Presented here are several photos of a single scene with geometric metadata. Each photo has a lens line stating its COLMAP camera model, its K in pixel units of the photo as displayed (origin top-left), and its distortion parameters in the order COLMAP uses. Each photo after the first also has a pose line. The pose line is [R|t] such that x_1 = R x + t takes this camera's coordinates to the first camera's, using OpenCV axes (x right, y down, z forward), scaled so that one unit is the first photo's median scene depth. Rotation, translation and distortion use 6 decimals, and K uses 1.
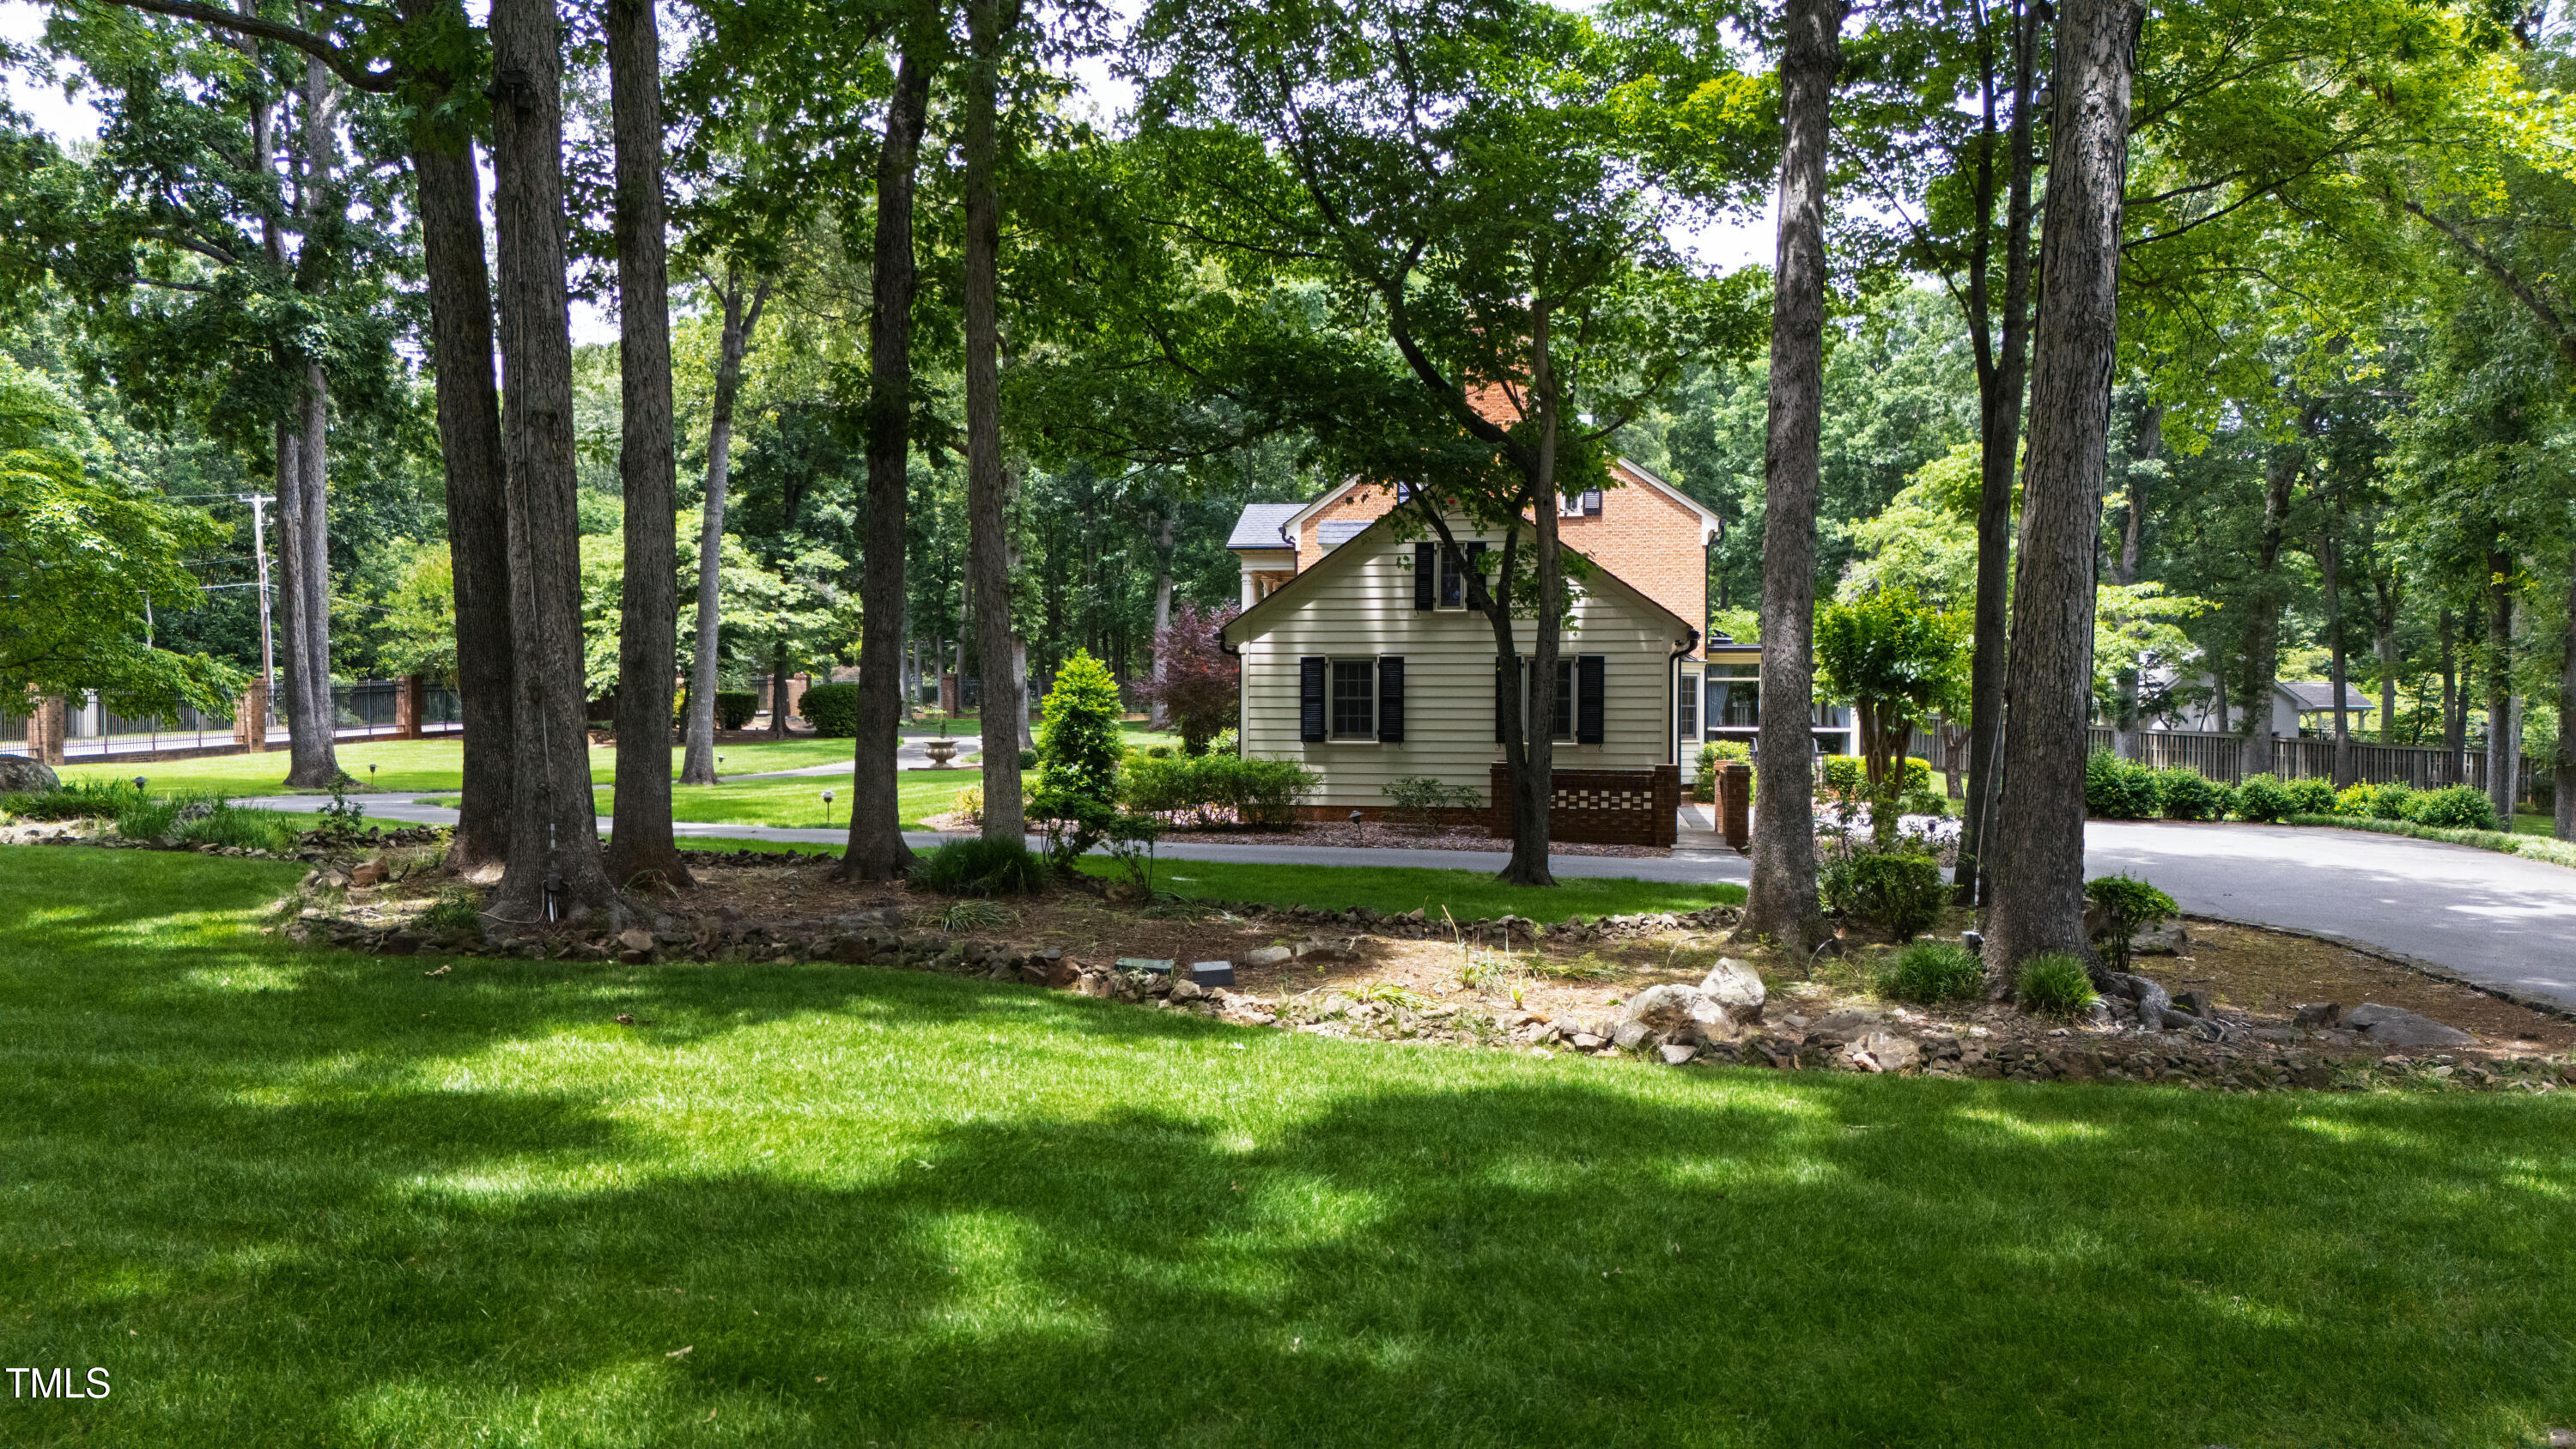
lens RADIAL K [[1869.2, 0, 1288.0], [0, 1869.2, 724.5], [0, 0, 1]] dist [0.031767, -0.048484]
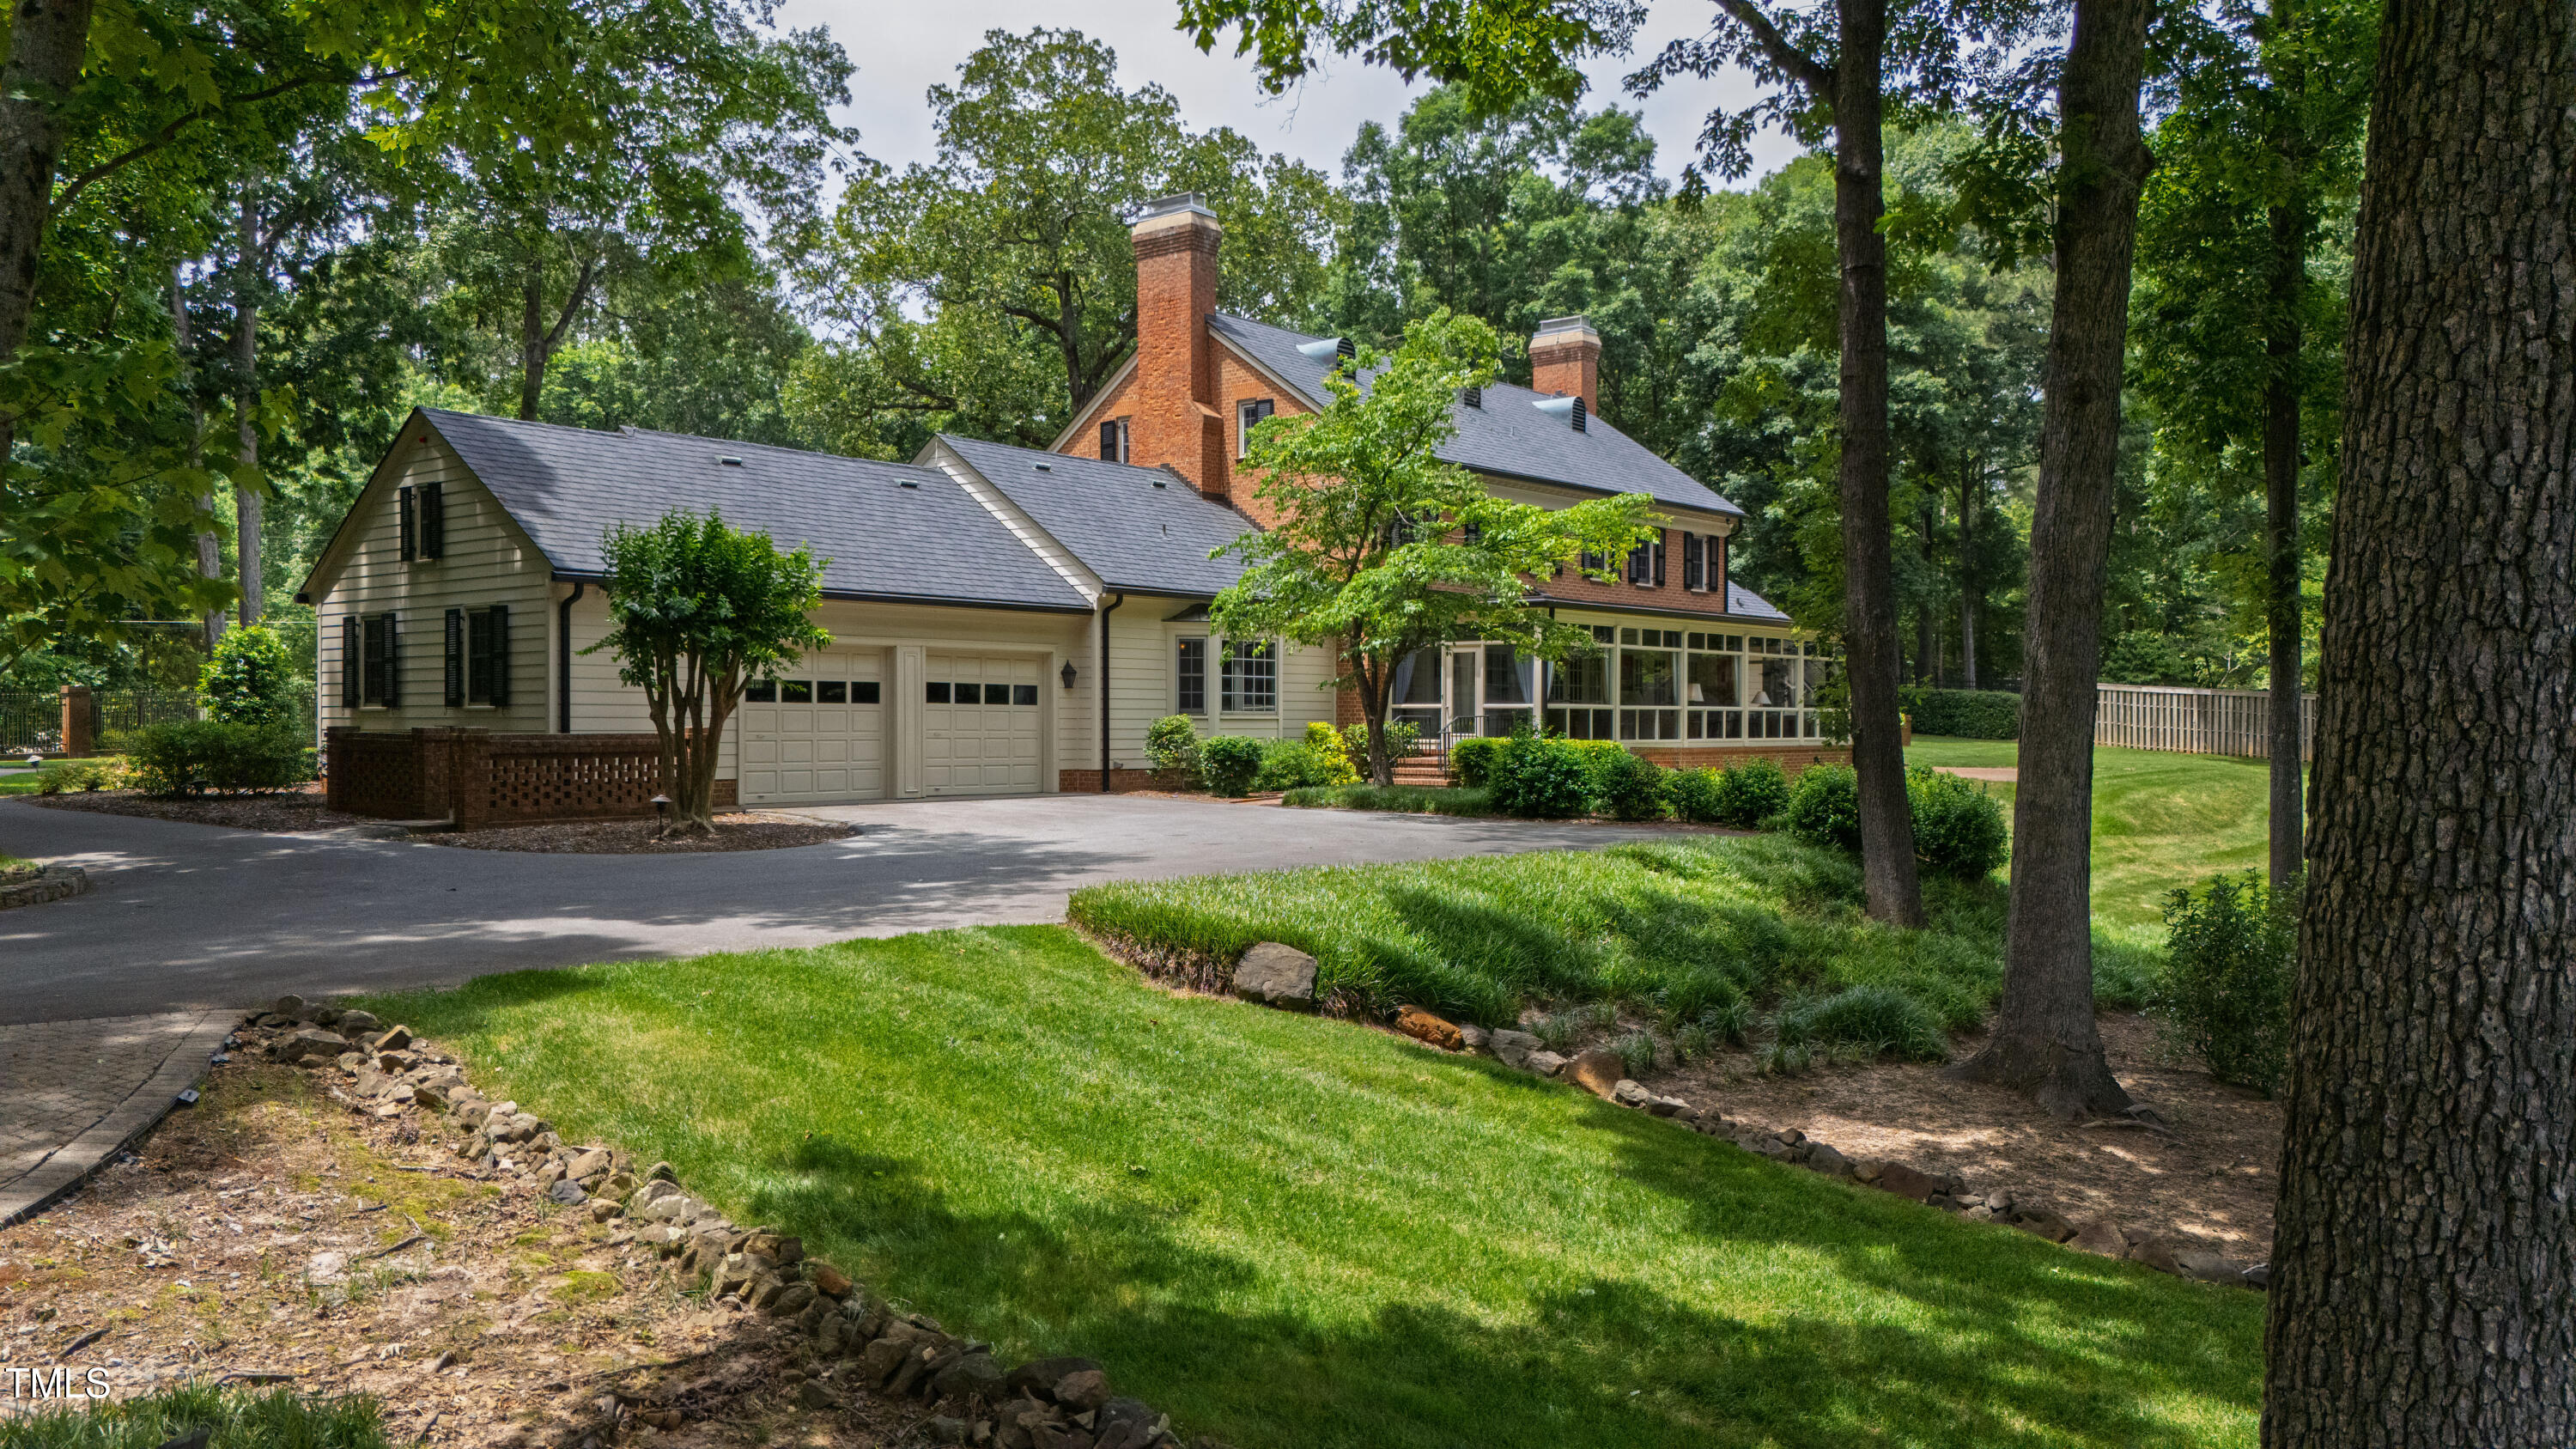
lens RADIAL K [[1869.2, 0, 1288.0], [0, 1869.2, 724.5], [0, 0, 1]] dist [0.031767, -0.048484]
pose [[0.878081, -0.000024, -0.478513, 0.699100], [-0.001651, 0.999994, -0.003079, 0.016140], [0.478510, 0.003494, 0.878075, 0.313042]]
